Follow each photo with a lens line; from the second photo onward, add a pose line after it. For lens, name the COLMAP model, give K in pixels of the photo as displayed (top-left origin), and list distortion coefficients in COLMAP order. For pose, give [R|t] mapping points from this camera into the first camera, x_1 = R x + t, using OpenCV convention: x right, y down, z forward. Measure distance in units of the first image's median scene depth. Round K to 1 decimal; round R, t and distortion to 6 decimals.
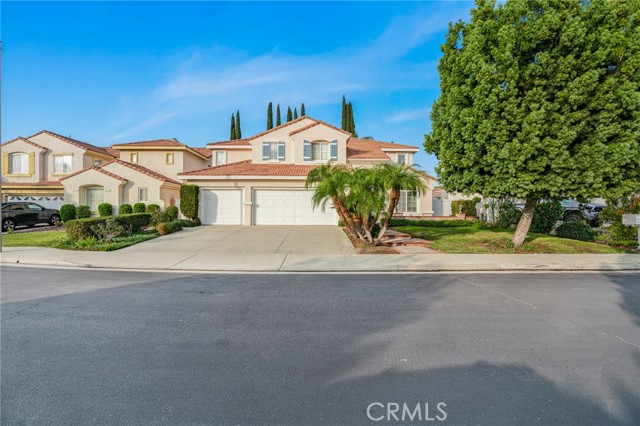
lens RADIAL K [[294.1, 0, 320.0], [0, 294.1, 212.8], [0, 0, 1]] dist [0.001983, 0.001819]
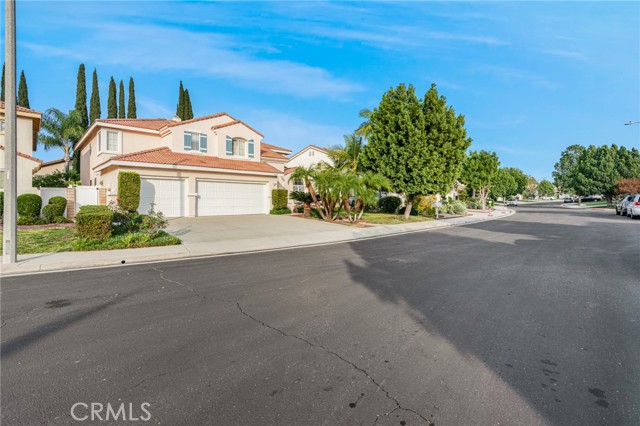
lens RADIAL K [[294.1, 0, 319.9], [0, 294.1, 207.9], [0, 0, 1]] dist [0.001983, 0.001819]
pose [[0.729329, -0.020810, 0.683847, -0.597952], [0.011647, 0.999770, 0.018002, 0.000151], [-0.684064, -0.005165, 0.729404, -0.014026]]
